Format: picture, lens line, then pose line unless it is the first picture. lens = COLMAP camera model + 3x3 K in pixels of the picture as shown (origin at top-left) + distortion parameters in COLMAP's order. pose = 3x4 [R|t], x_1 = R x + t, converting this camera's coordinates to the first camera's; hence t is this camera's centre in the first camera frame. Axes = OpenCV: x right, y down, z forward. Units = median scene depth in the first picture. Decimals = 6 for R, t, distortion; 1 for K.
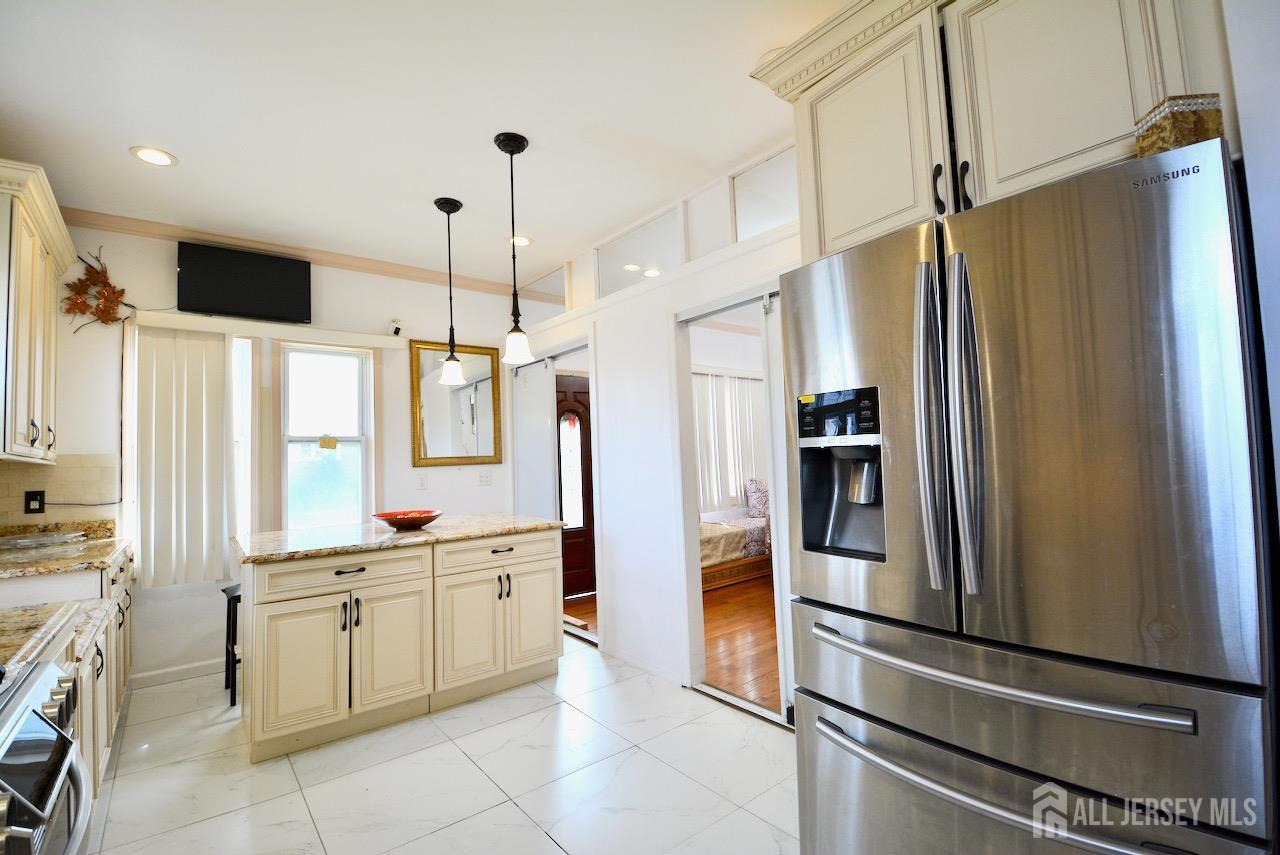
lens RADIAL K [[563.6, 0, 640.0], [0, 563.6, 427.5], [0, 0, 1]] dist [0.006921, -0.018482]
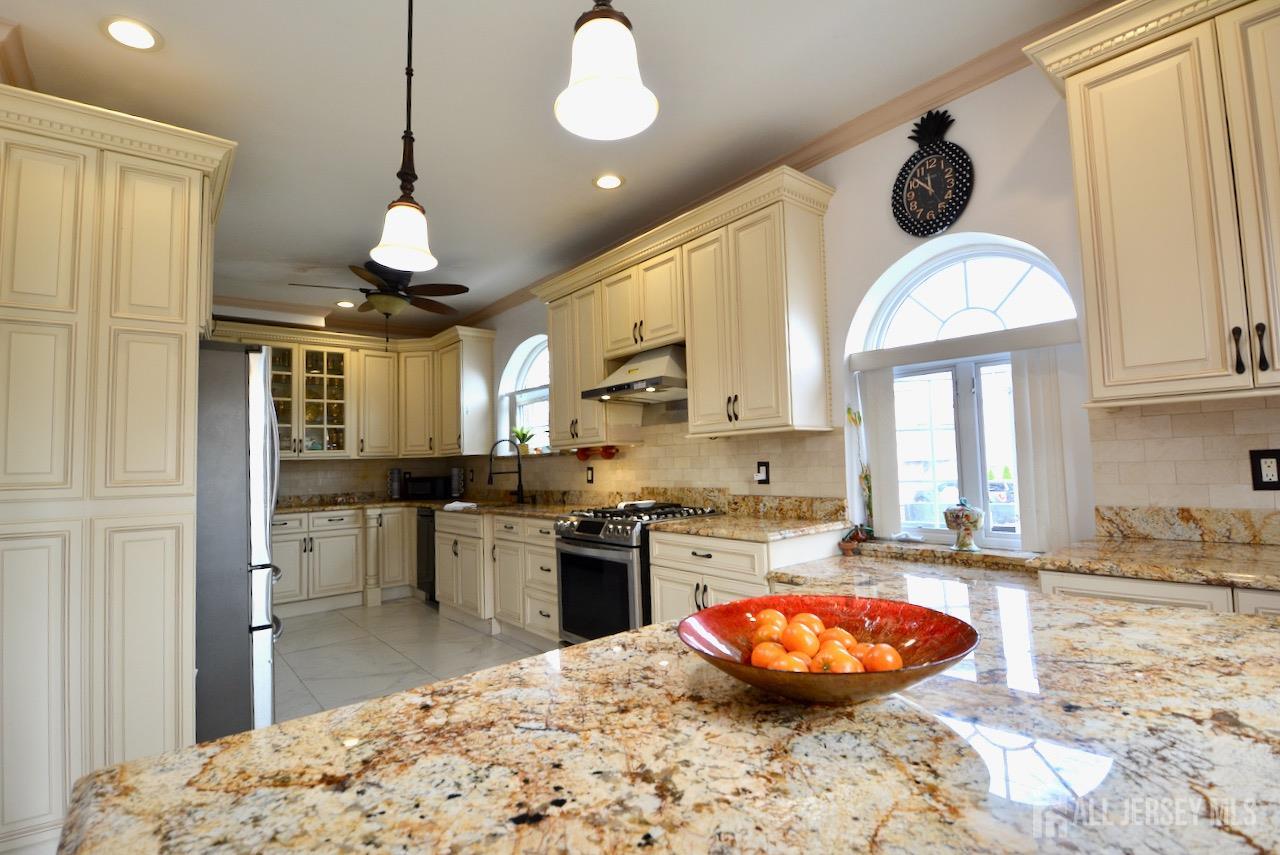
lens RADIAL K [[592.1, 0, 640.0], [0, 592.1, 427.5], [0, 0, 1]] dist [0.006888, -0.019990]
pose [[-0.997365, 0.071131, -0.014238, -0.355795], [0.072291, 0.990896, -0.113571, 0.095385], [0.006030, -0.114301, -0.993428, 1.314323]]
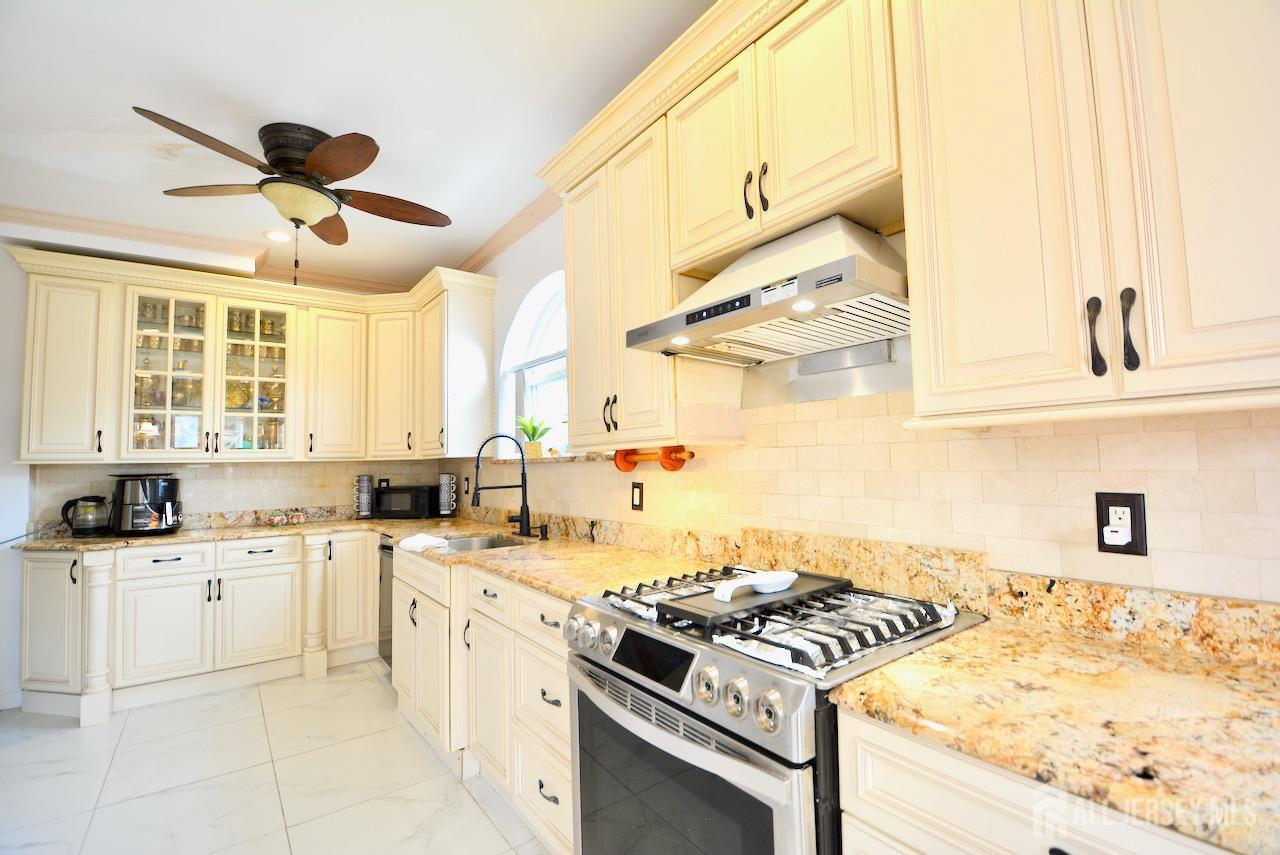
lens RADIAL K [[563.6, 0, 640.0], [0, 563.6, 427.5], [0, 0, 1]] dist [0.006921, -0.018482]
pose [[-0.996942, 0.066273, 0.041411, -0.288506], [0.061057, 0.991305, -0.116563, 0.032824], [-0.048776, -0.113679, -0.992320, 0.650160]]
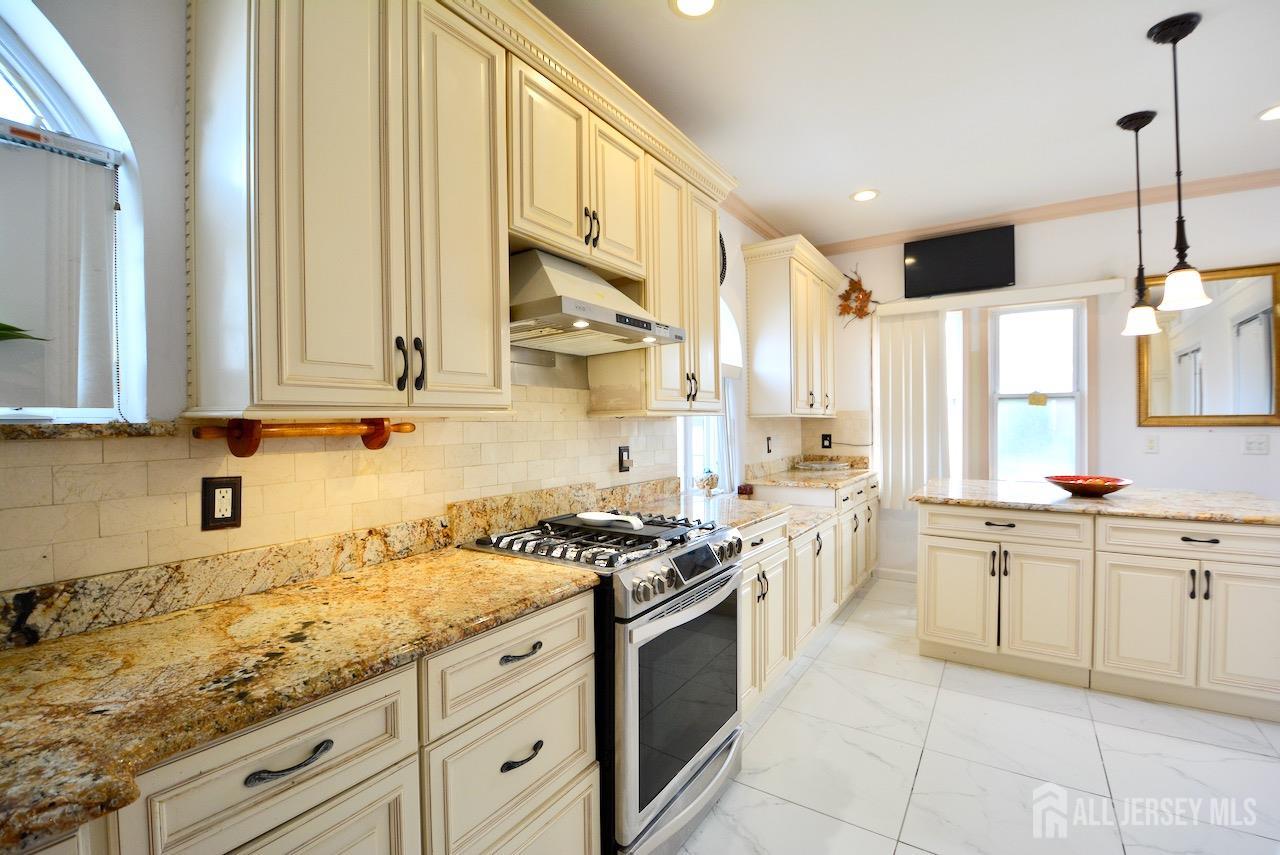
lens RADIAL K [[563.6, 0, 640.0], [0, 563.6, 427.5], [0, 0, 1]] dist [0.006921, -0.018482]
pose [[0.301970, 0.044855, -0.952262, 0.263463], [0.052080, 0.996625, 0.063460, -0.032480], [0.951894, -0.068757, 0.298614, 0.022307]]
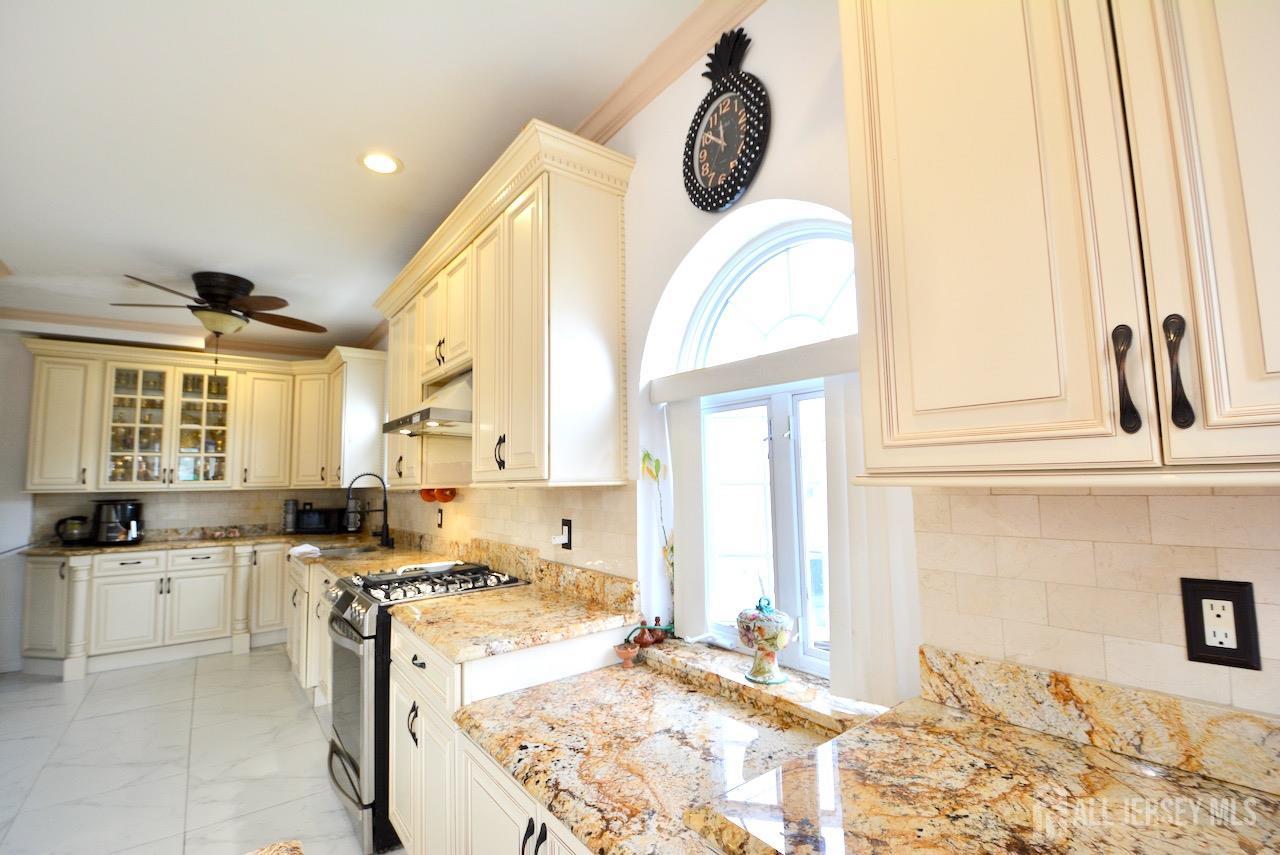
lens RADIAL K [[558.9, 0, 640.0], [0, 558.9, 427.5], [0, 0, 1]] dist [-0.002545, -0.014973]
pose [[-0.997521, 0.065715, 0.025171, -0.711291], [0.061334, 0.987256, -0.146847, 0.046235], [-0.034501, -0.144939, -0.988839, 1.028691]]
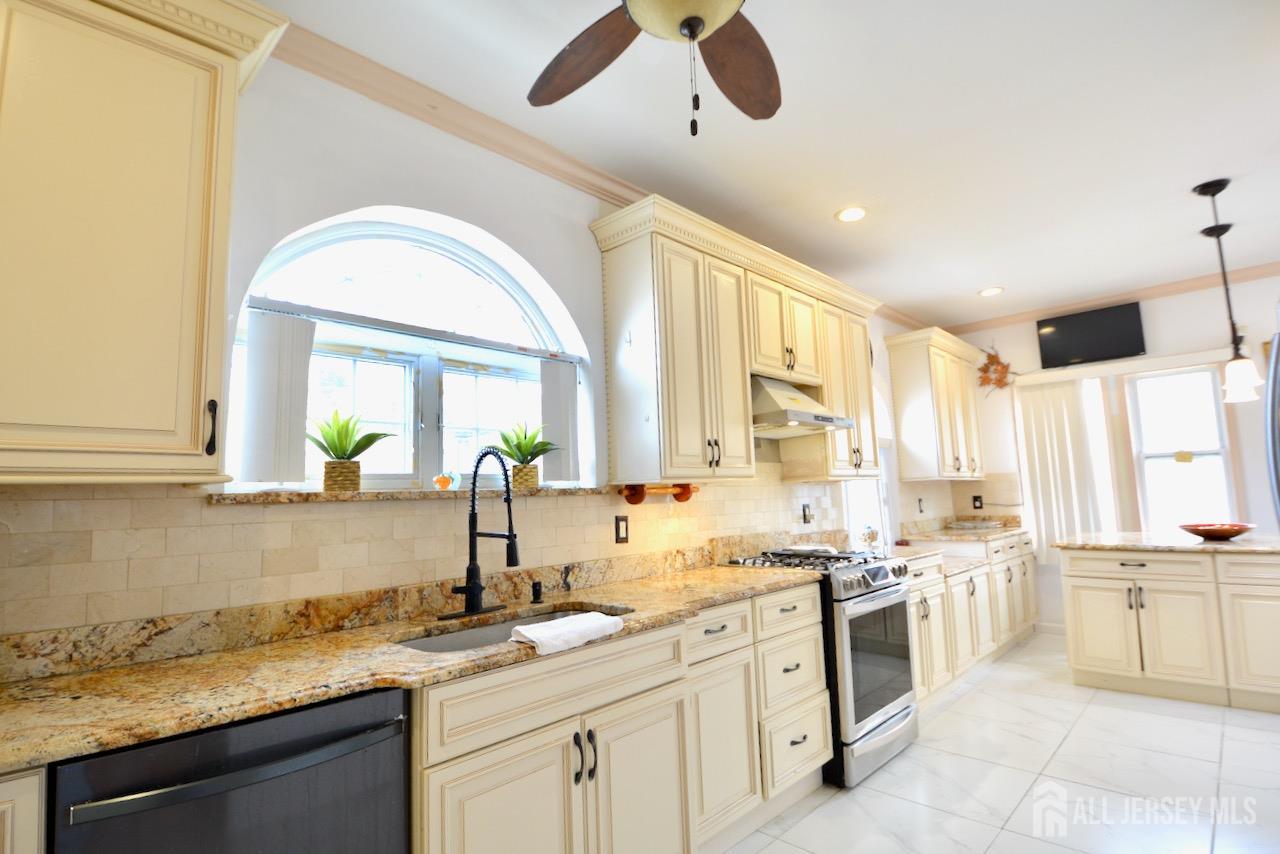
lens RADIAL K [[630.2, 0, 640.0], [0, 630.2, 427.0], [0, 0, 1]] dist [0.015889, -0.028337]
pose [[0.121658, -0.077217, -0.989564, 0.692601], [0.084125, 0.994184, -0.067235, -0.049419], [0.989001, -0.075068, 0.127446, -0.239939]]
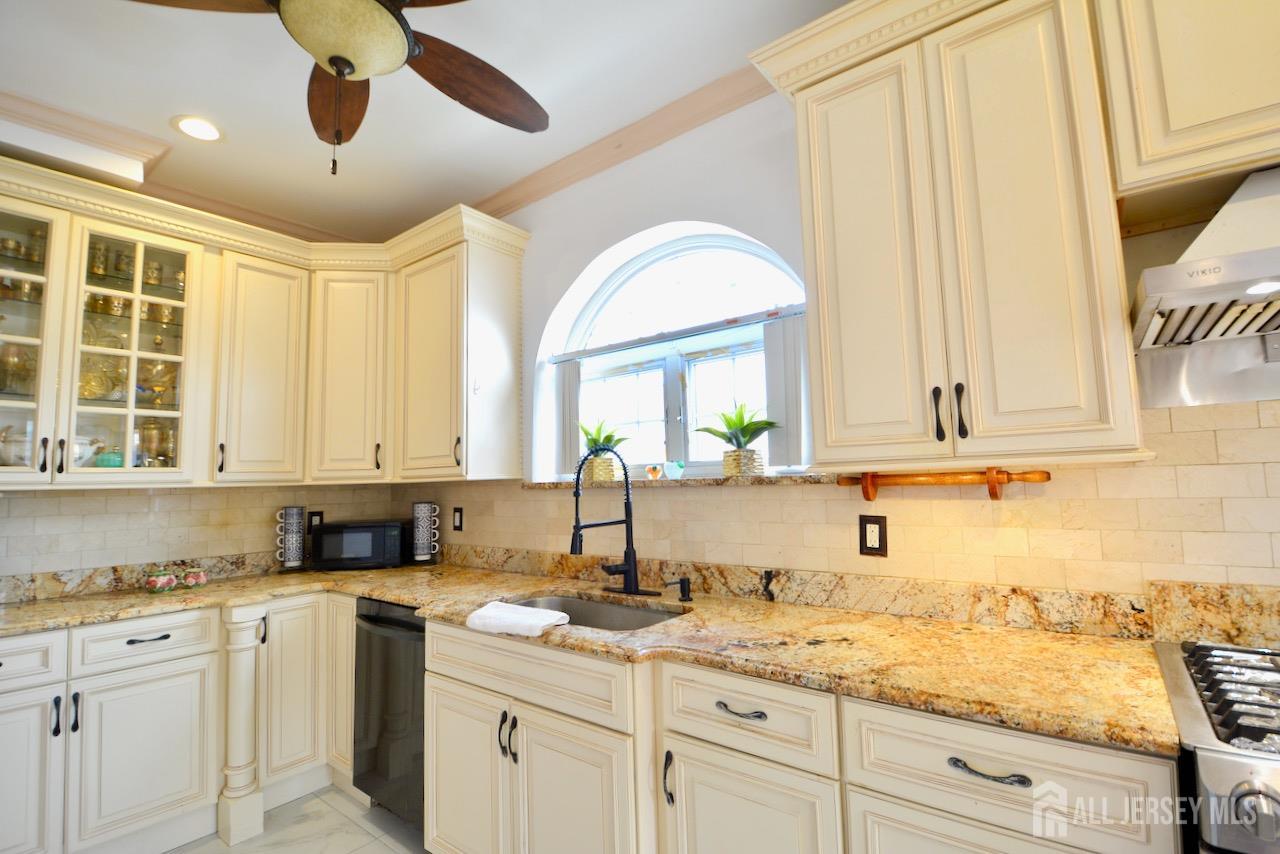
lens RADIAL K [[577.6, 0, 640.0], [0, 577.6, 427.0], [0, 0, 1]] dist [0.007192, -0.018339]
pose [[-0.973203, 0.047583, -0.224972, 0.105743], [0.078904, 0.988058, -0.132348, -0.012822], [0.215988, -0.146553, -0.965335, 0.363224]]
